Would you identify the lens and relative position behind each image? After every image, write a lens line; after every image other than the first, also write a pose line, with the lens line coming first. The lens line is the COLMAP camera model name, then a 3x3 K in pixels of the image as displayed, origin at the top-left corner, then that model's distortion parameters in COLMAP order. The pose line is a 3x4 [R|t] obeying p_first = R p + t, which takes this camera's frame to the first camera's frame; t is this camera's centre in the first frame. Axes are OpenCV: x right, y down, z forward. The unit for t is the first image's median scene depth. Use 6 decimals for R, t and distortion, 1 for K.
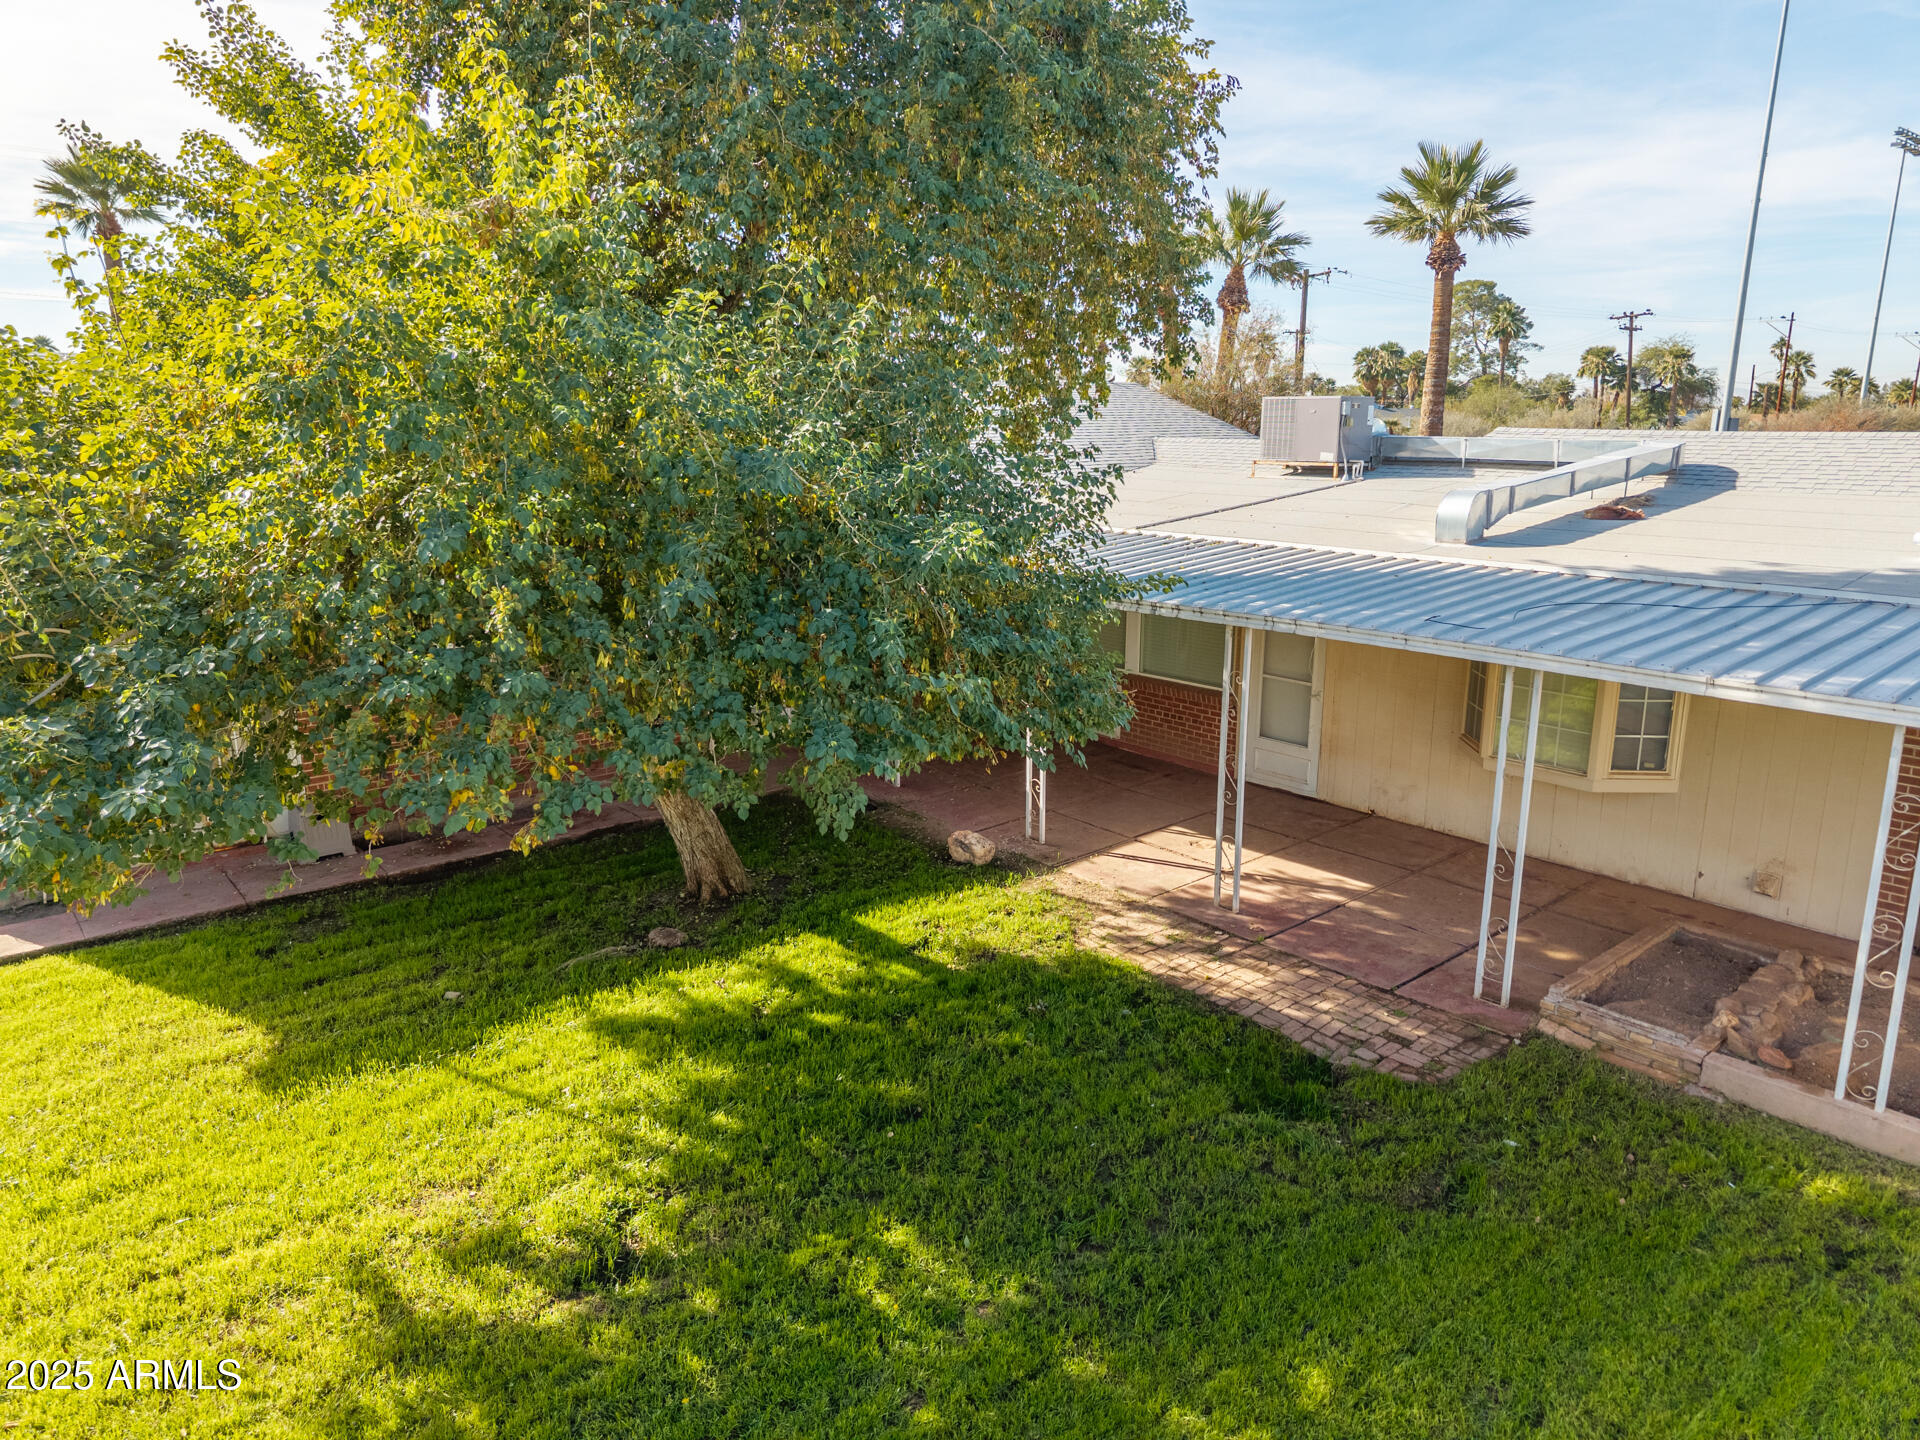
lens RADIAL K [[1276.1, 0, 969.0], [0, 1276.1, 730.5], [0, 0, 1]] dist [0.020720, -0.021089]
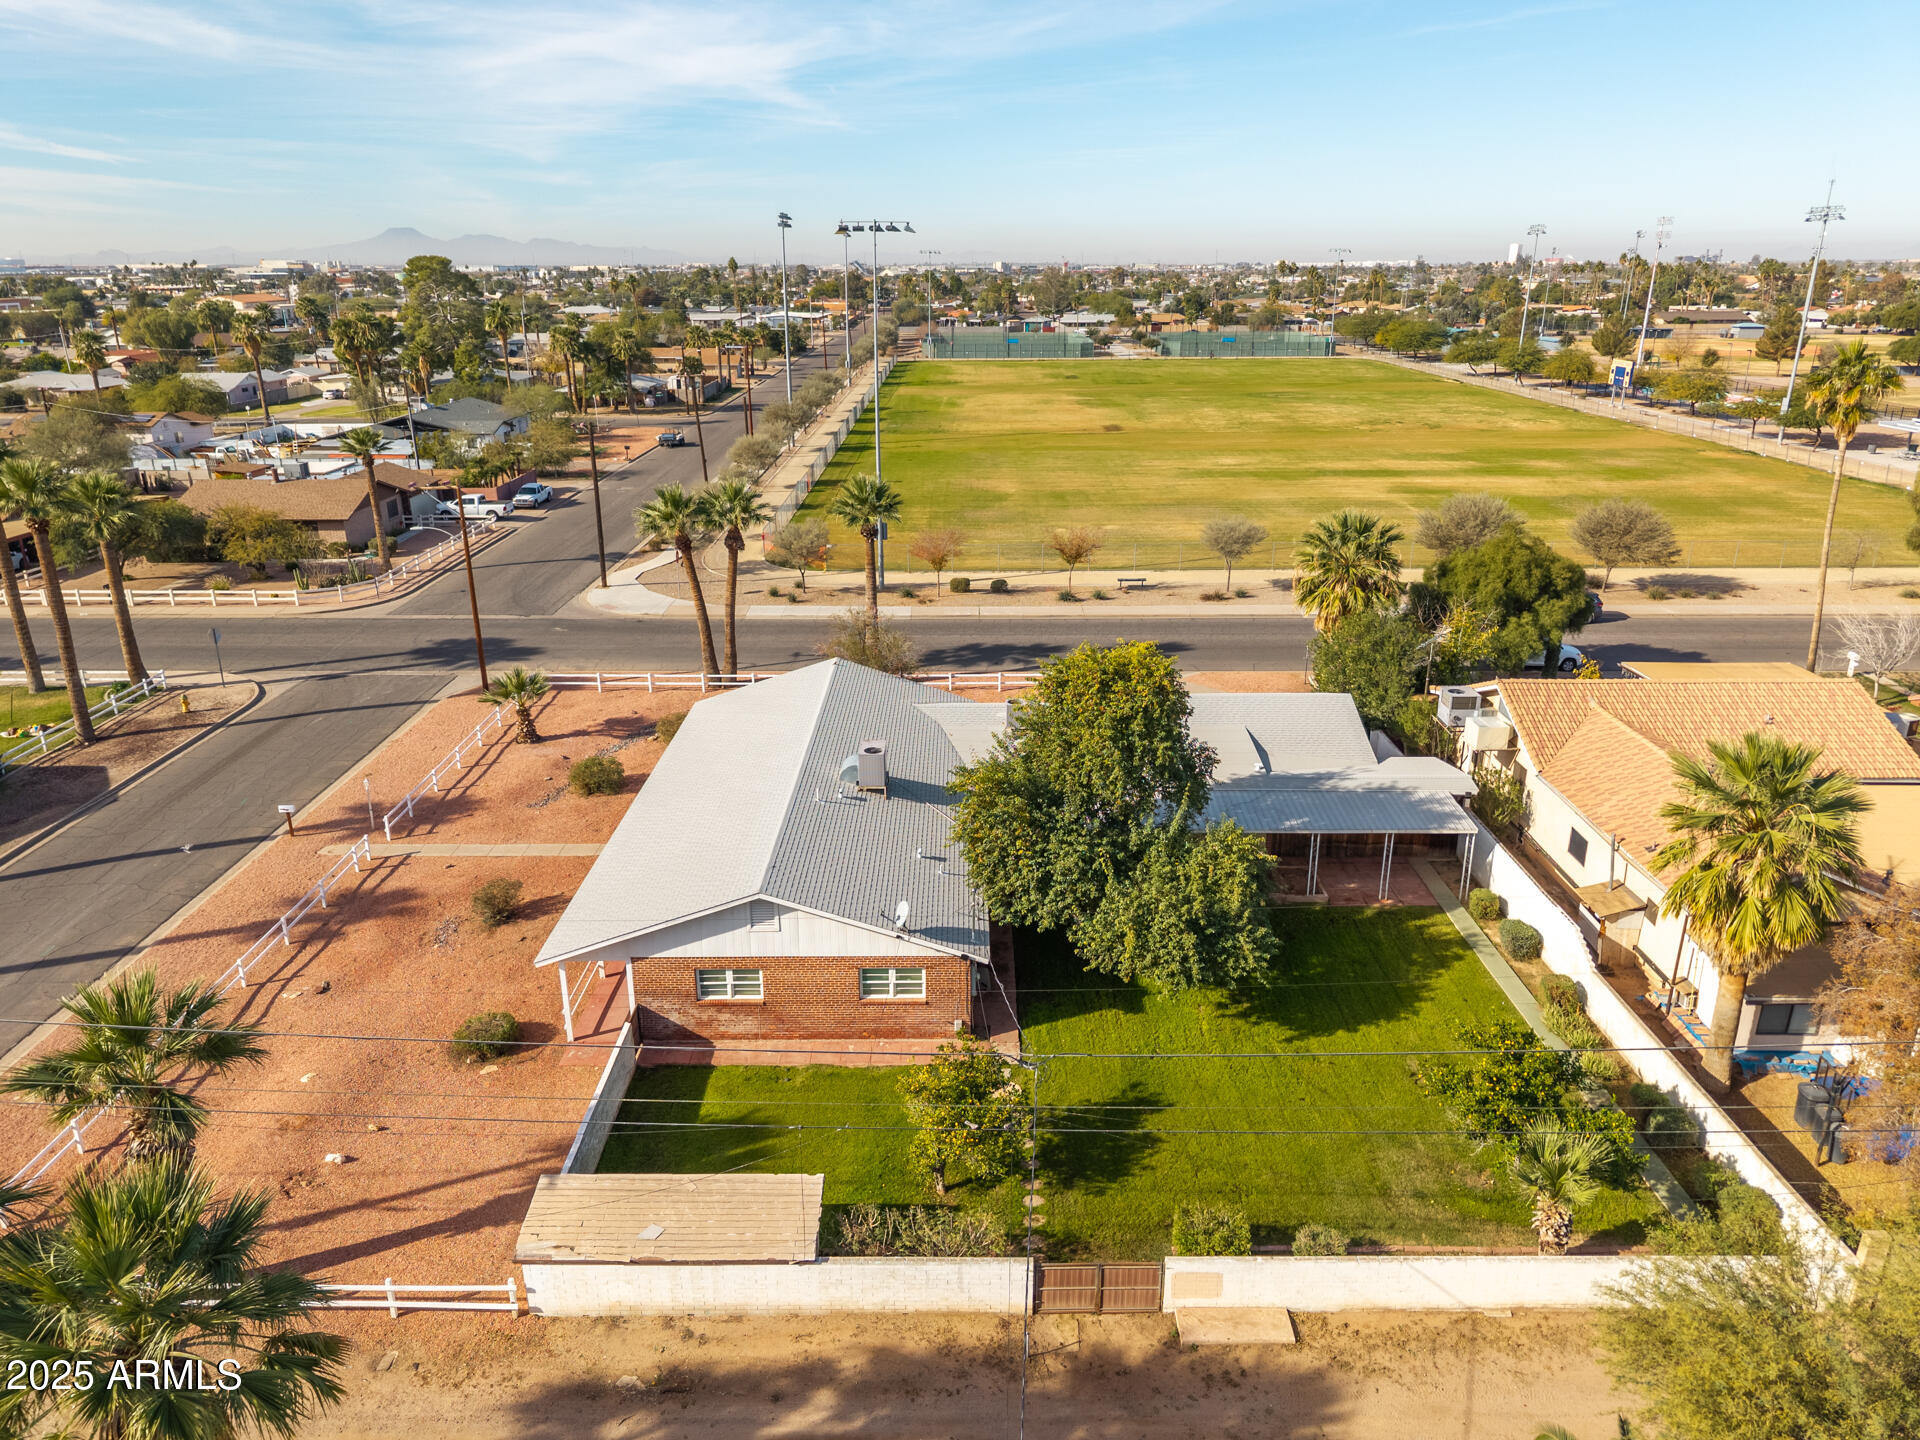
lens RADIAL K [[1276.1, 0, 950.9], [0, 1276.1, 725.2], [0, 0, 1]] dist [0.020720, -0.021089]
pose [[0.663578, -0.262660, 0.700481, -3.441704], [0.189889, 0.964810, 0.181891, -1.458920], [-0.723607, 0.012315, 0.690103, -1.459280]]
